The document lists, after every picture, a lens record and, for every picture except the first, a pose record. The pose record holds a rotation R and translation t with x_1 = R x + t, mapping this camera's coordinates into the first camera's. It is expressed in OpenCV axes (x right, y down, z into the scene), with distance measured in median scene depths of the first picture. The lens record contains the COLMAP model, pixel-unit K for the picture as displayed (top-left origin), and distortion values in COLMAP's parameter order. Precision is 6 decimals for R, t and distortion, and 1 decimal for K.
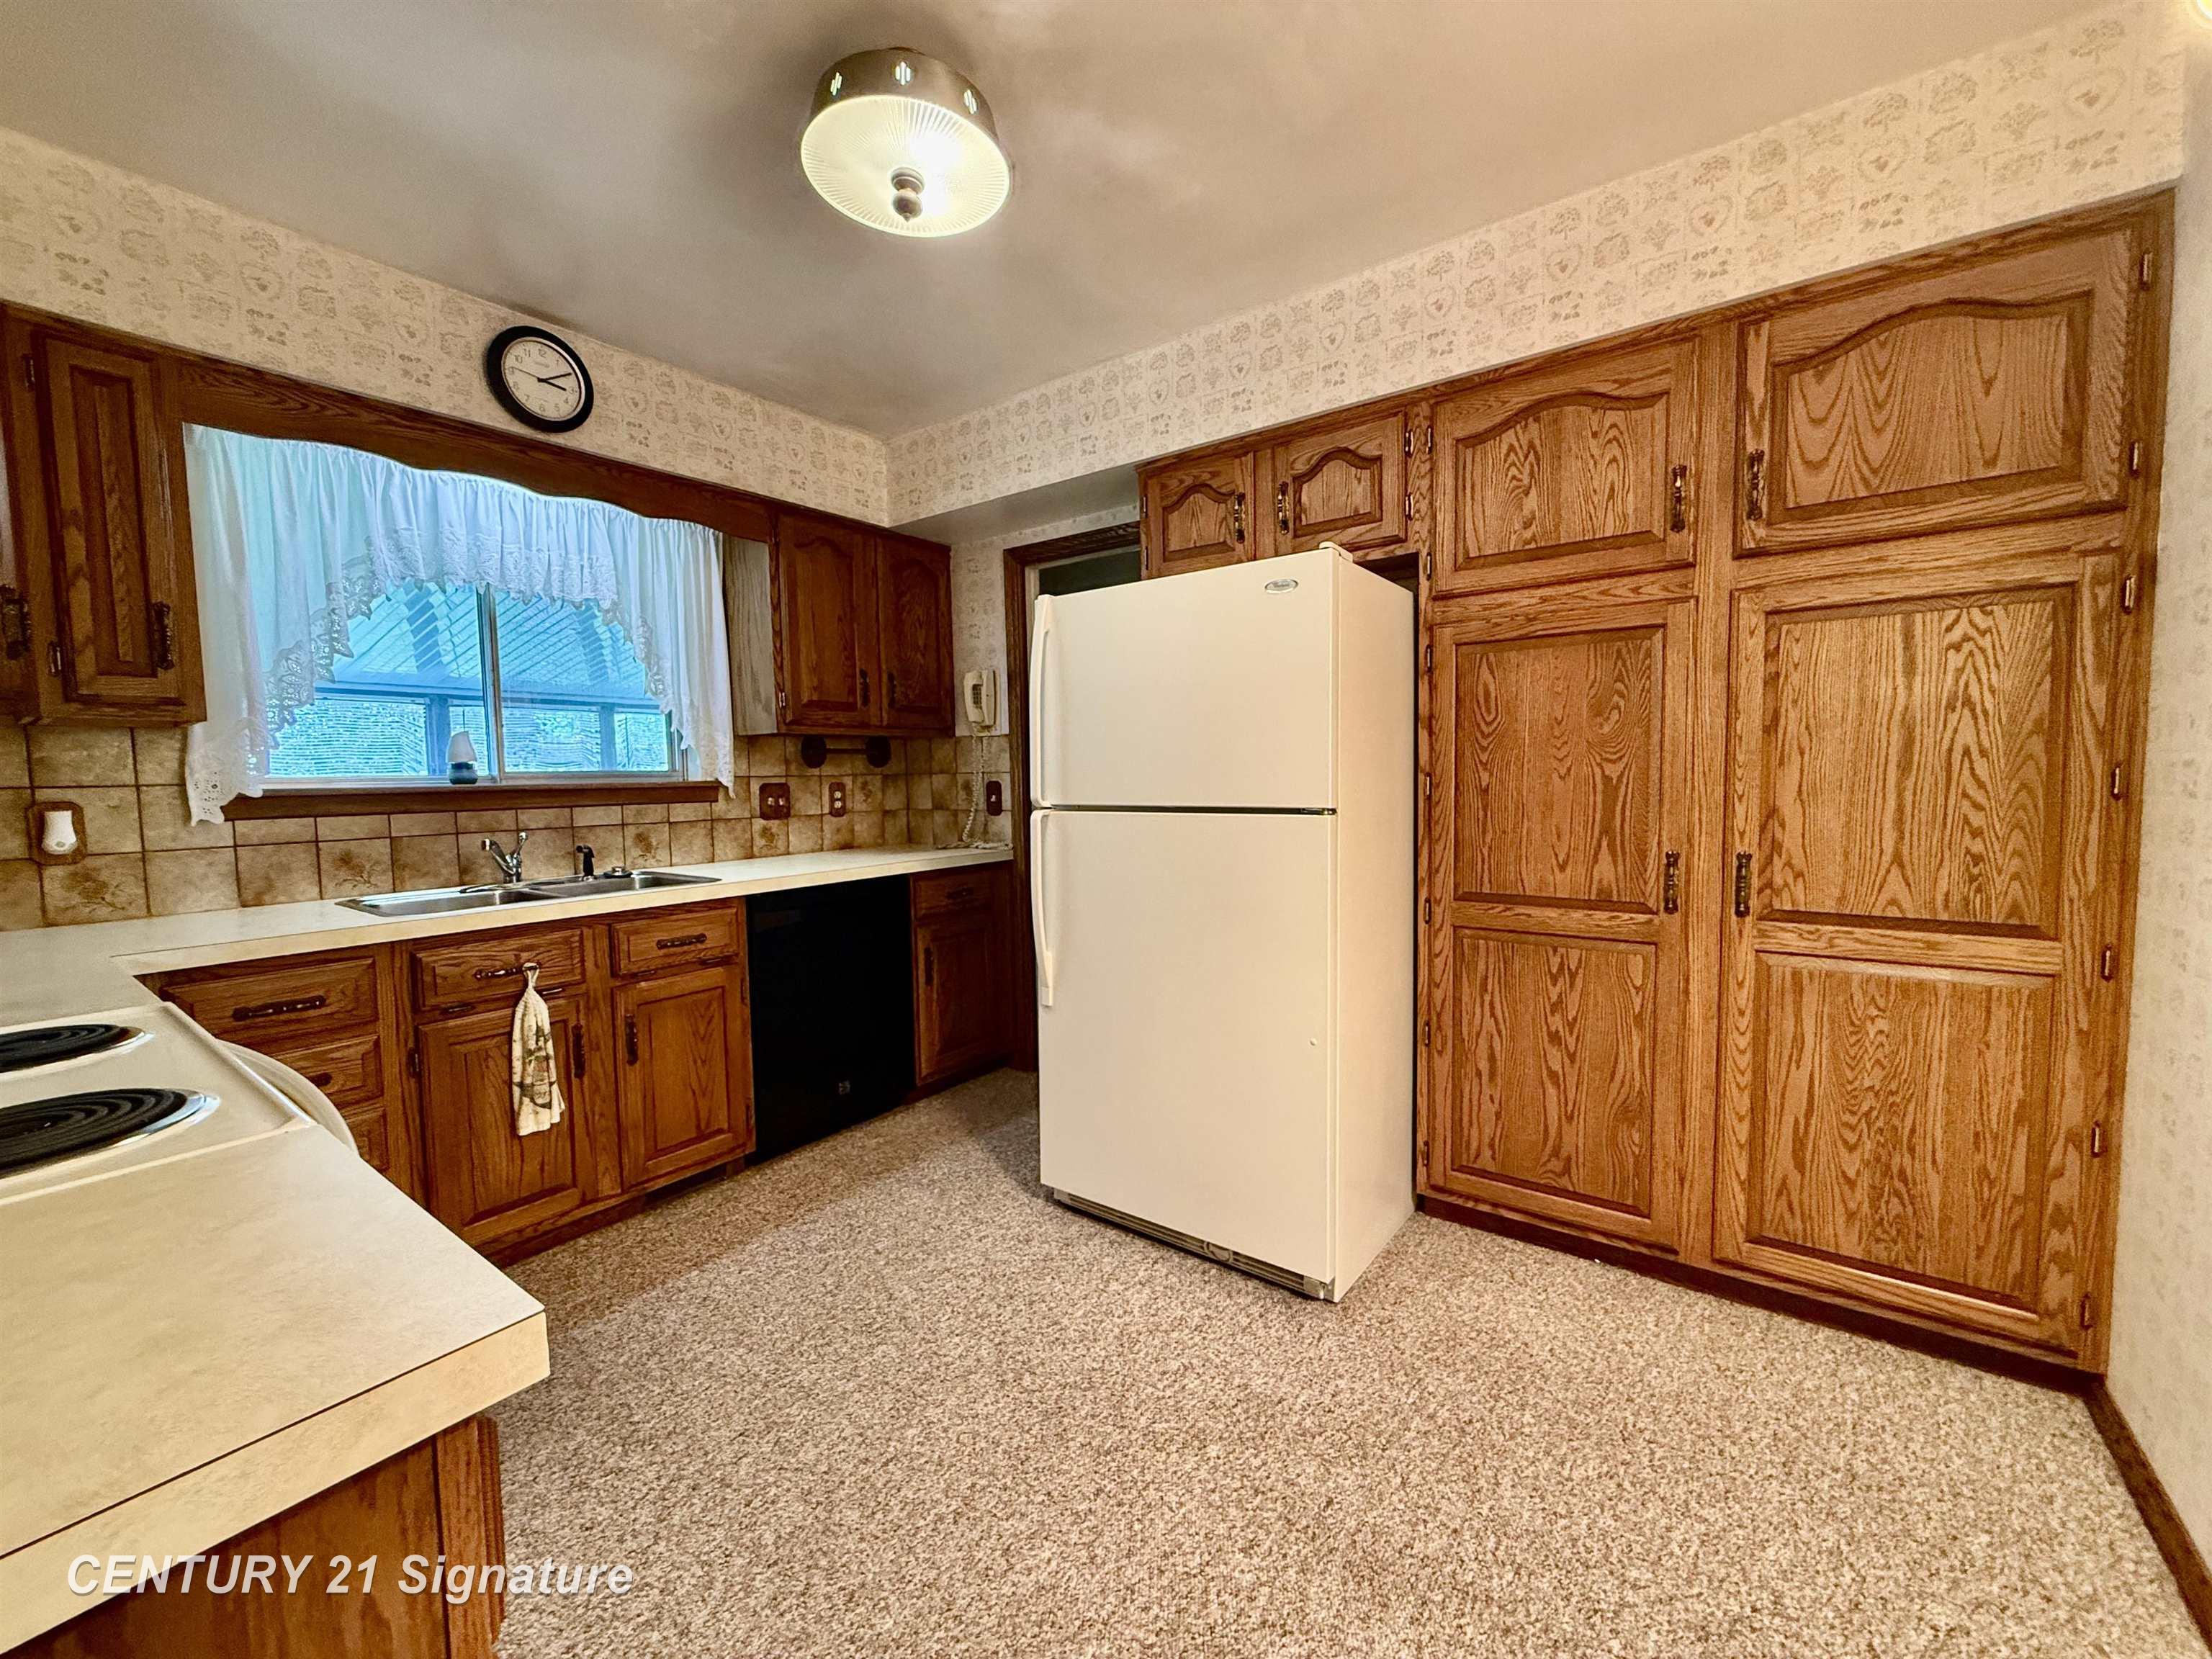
lens RADIAL K [[884.7, 0, 1110.9], [0, 884.7, 828.9], [0, 0, 1]] dist [0.003049, -0.001309]
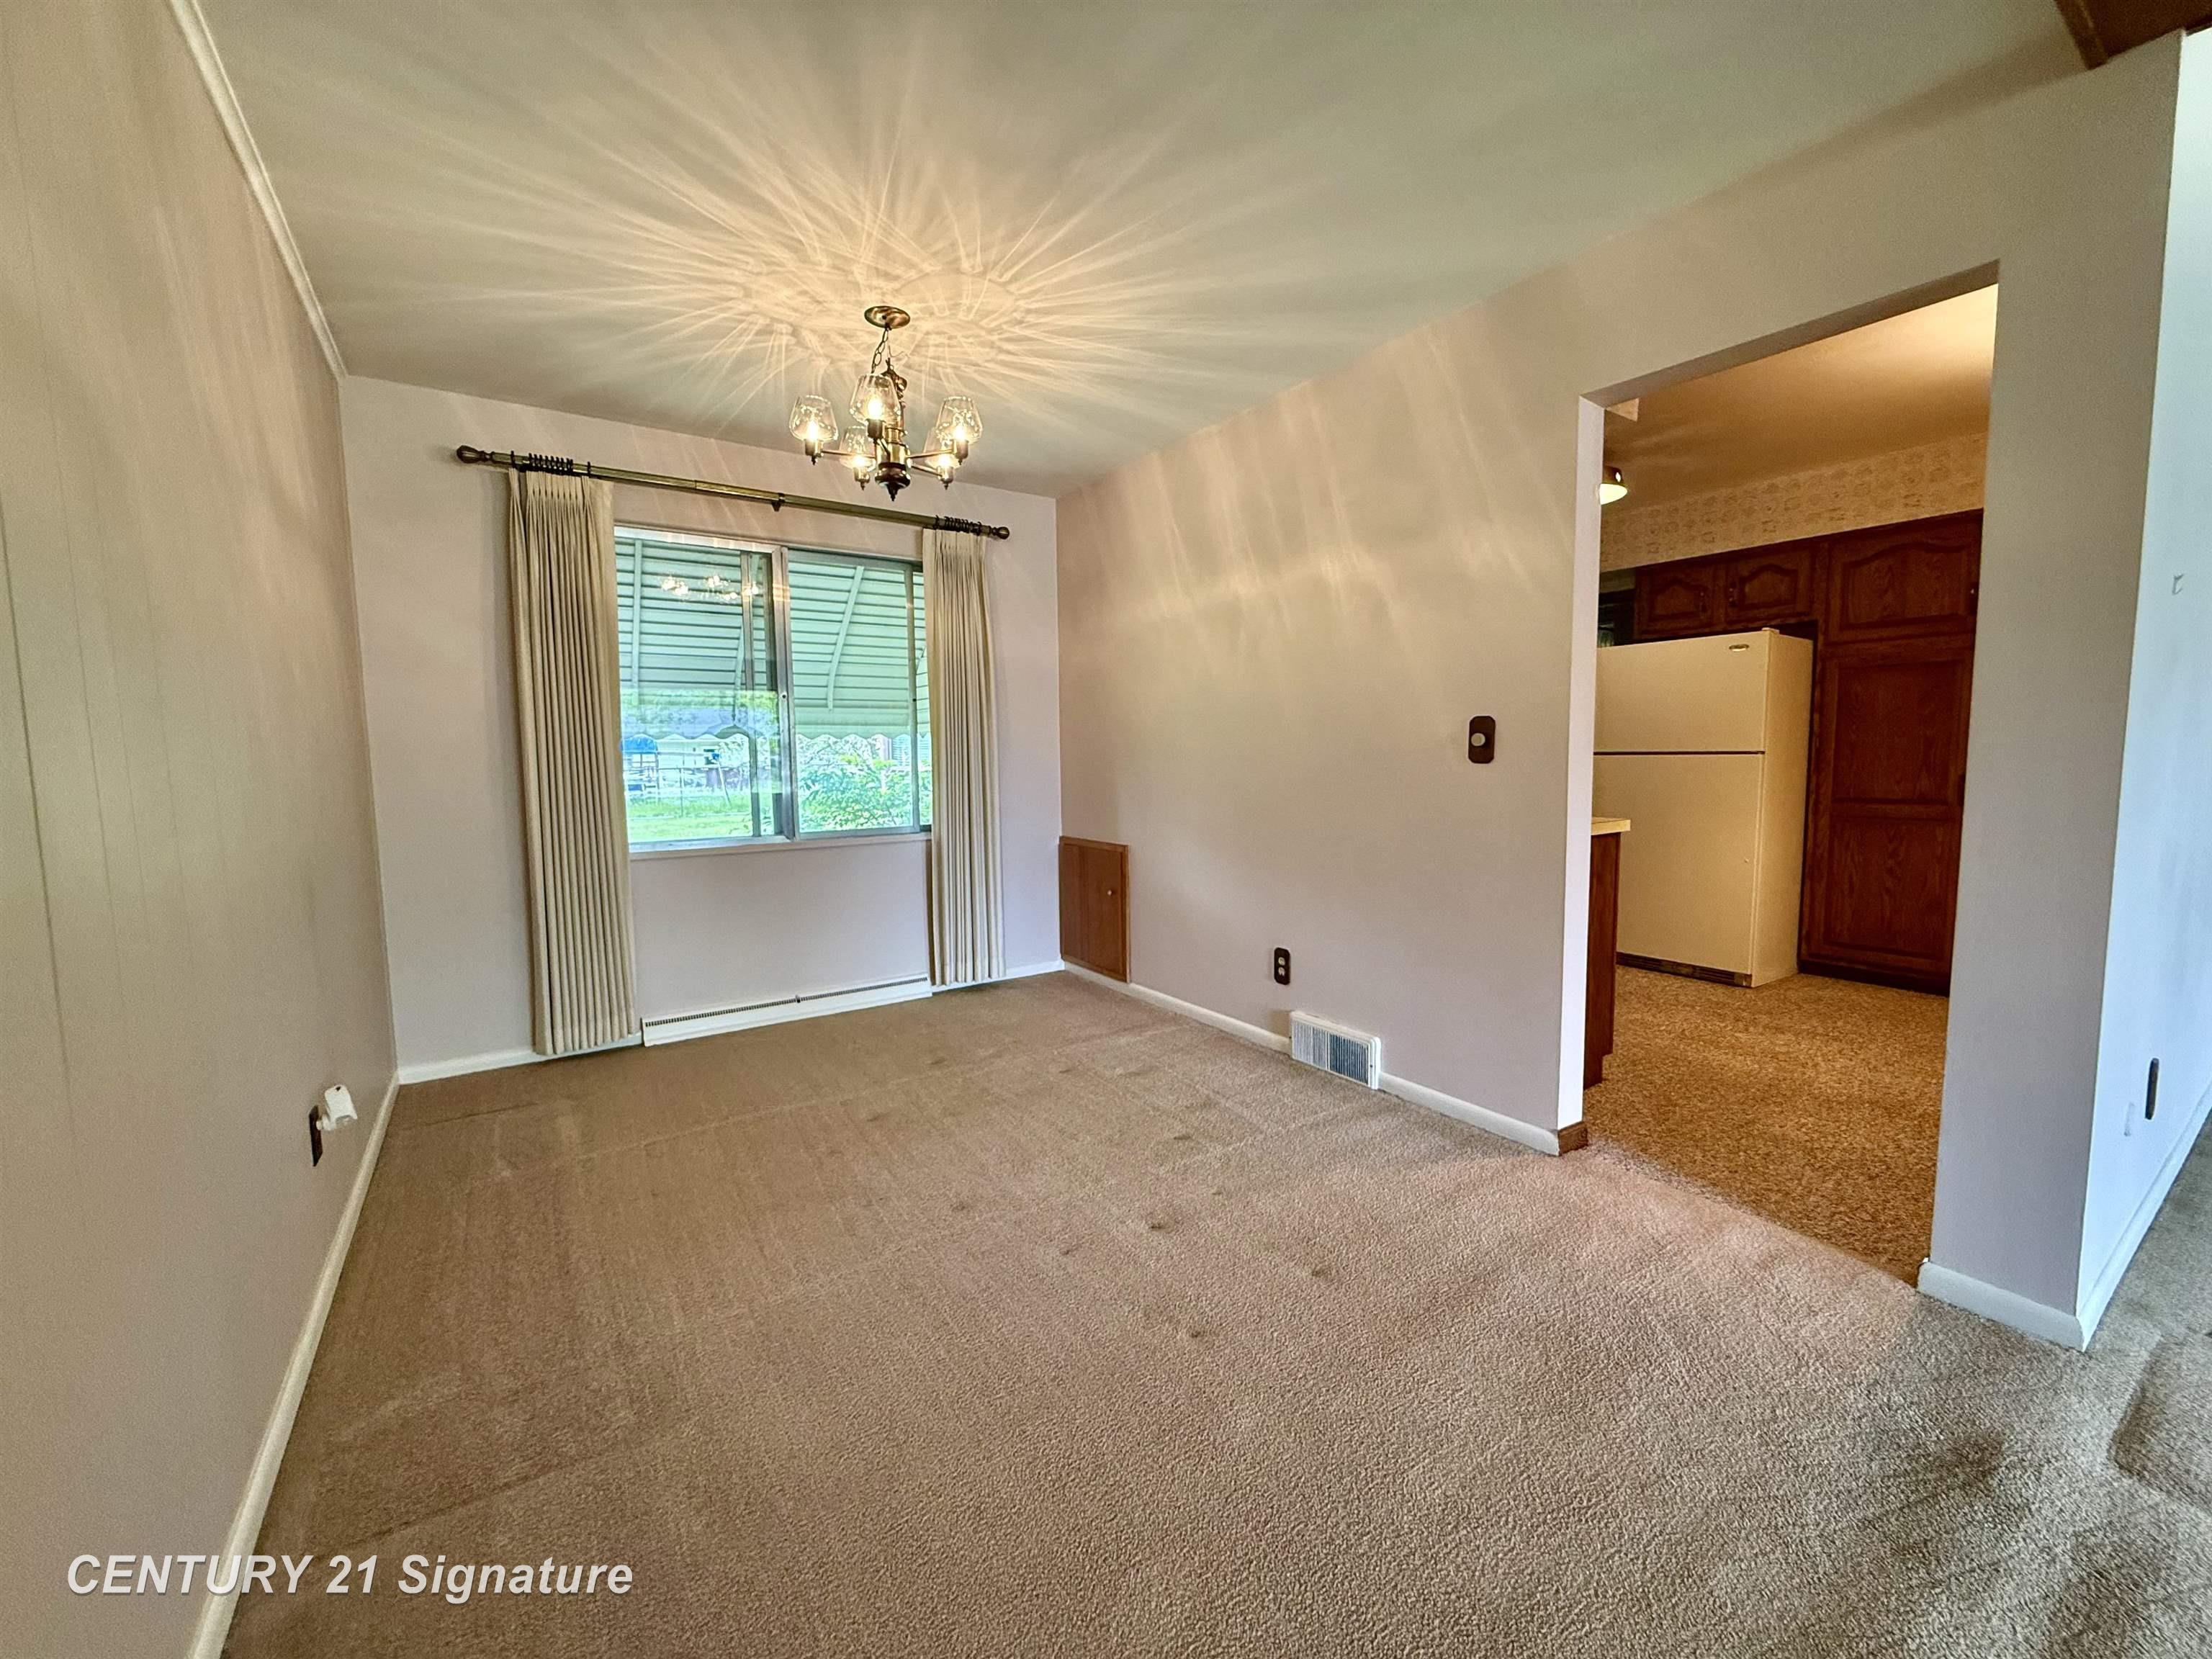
lens RADIAL K [[884.7, 0, 1106.4], [0, 884.7, 825.3], [0, 0, 1]] dist [0.003049, -0.001309]
pose [[0.943653, 0.032850, -0.329303, -0.464436], [-0.024265, 0.999251, 0.030149, 0.112321], [0.330047, -0.020460, 0.943743, -1.340109]]
